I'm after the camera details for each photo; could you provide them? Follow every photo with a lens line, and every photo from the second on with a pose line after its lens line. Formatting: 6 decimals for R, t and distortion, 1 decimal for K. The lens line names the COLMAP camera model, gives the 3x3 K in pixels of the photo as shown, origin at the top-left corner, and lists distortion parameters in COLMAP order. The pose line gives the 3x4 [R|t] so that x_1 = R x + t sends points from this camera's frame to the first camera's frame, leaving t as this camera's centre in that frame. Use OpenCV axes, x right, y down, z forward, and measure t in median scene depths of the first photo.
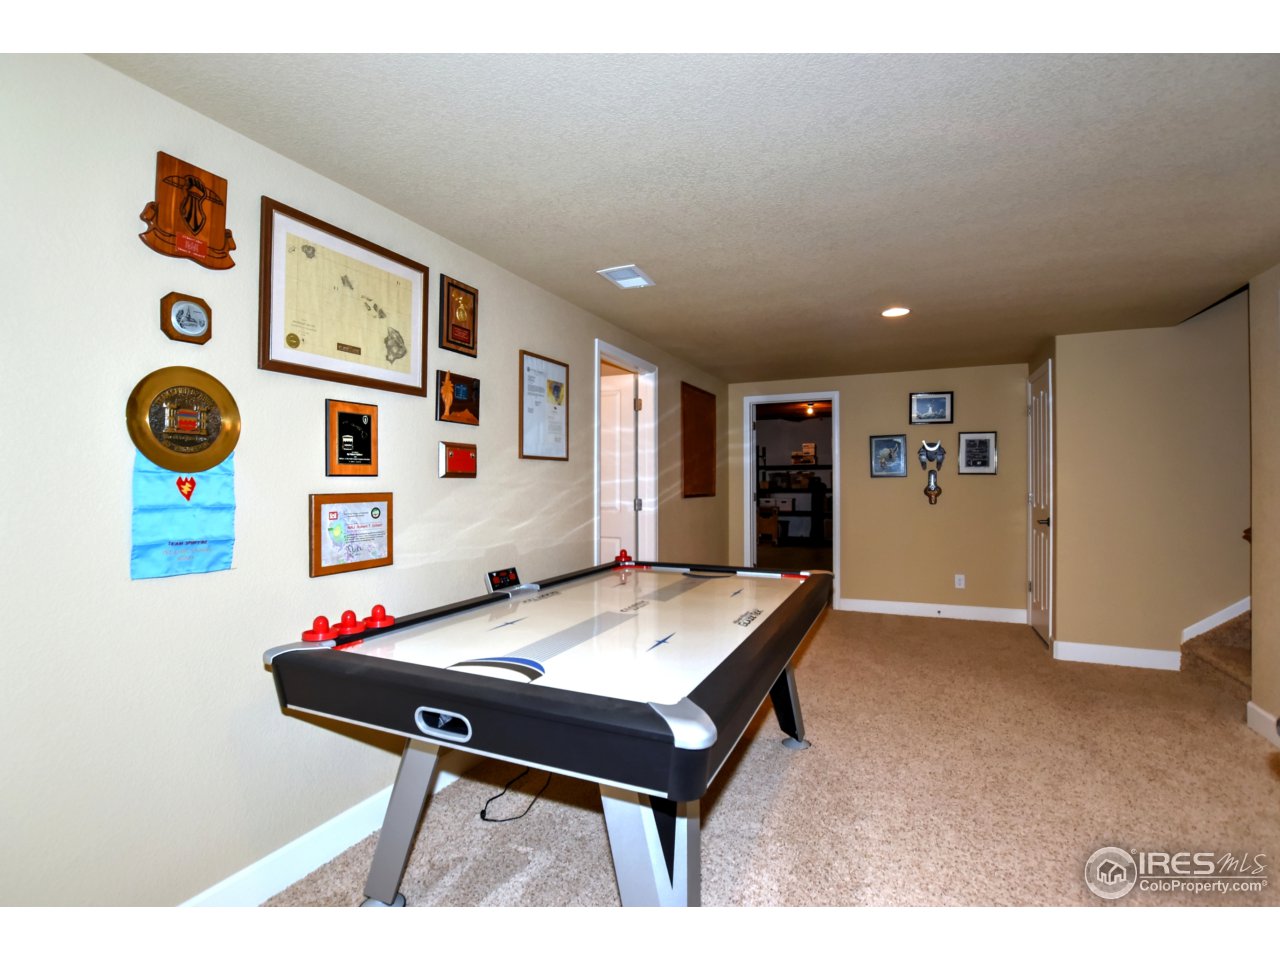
lens RADIAL K [[569.2, 0, 642.4], [0, 569.2, 478.1], [0, 0, 1]] dist [-0.031037, 0.004064]
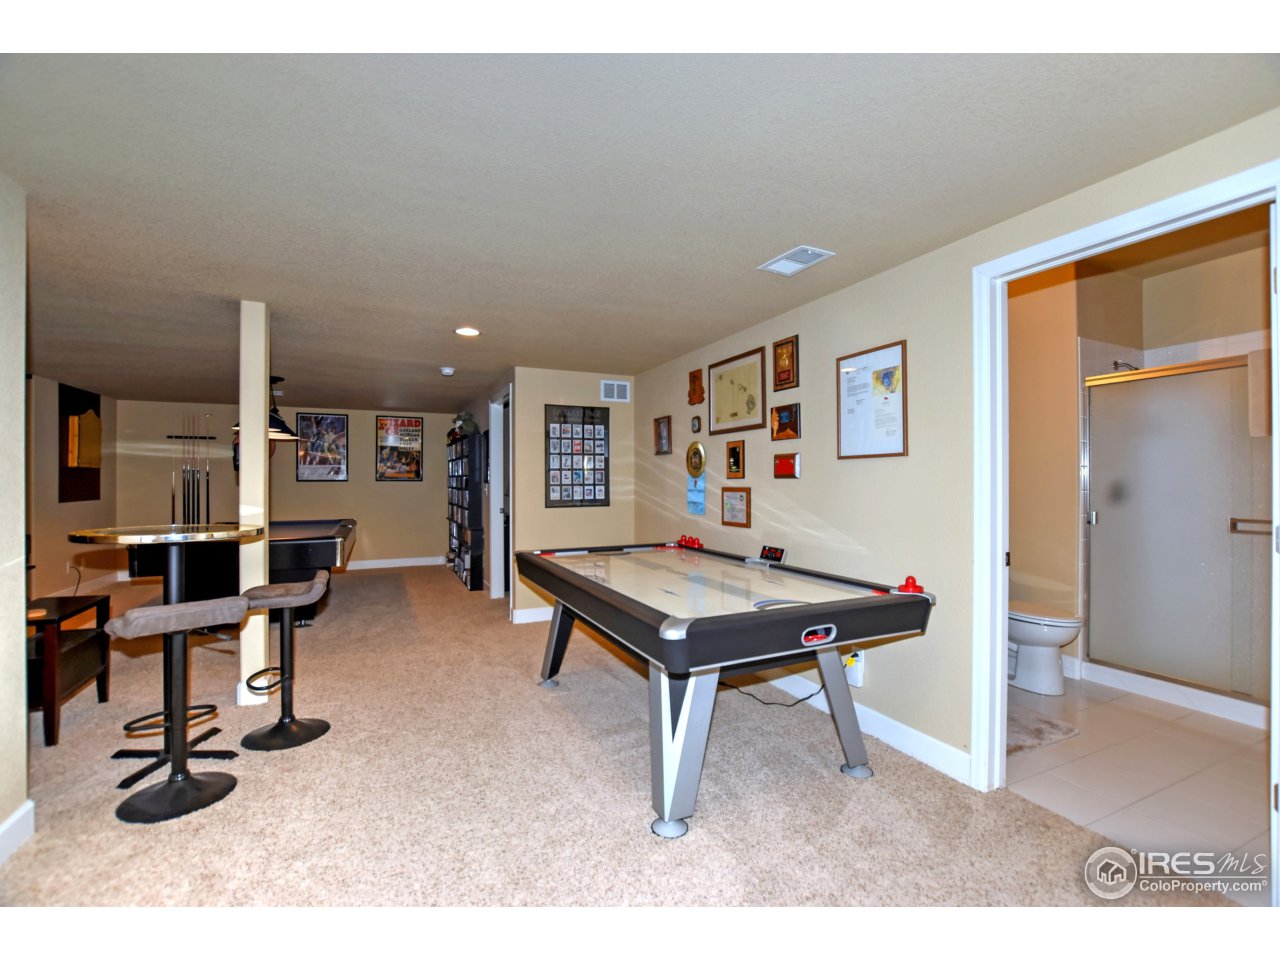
lens RADIAL K [[569.2, 0, 640.5], [0, 569.2, 479.6], [0, 0, 1]] dist [-0.031037, 0.004064]
pose [[-0.640080, -0.001783, -0.768307, 1.017361], [0.006544, 0.999948, -0.007773, 0.011020], [0.768281, -0.010003, -0.640035, 1.673750]]
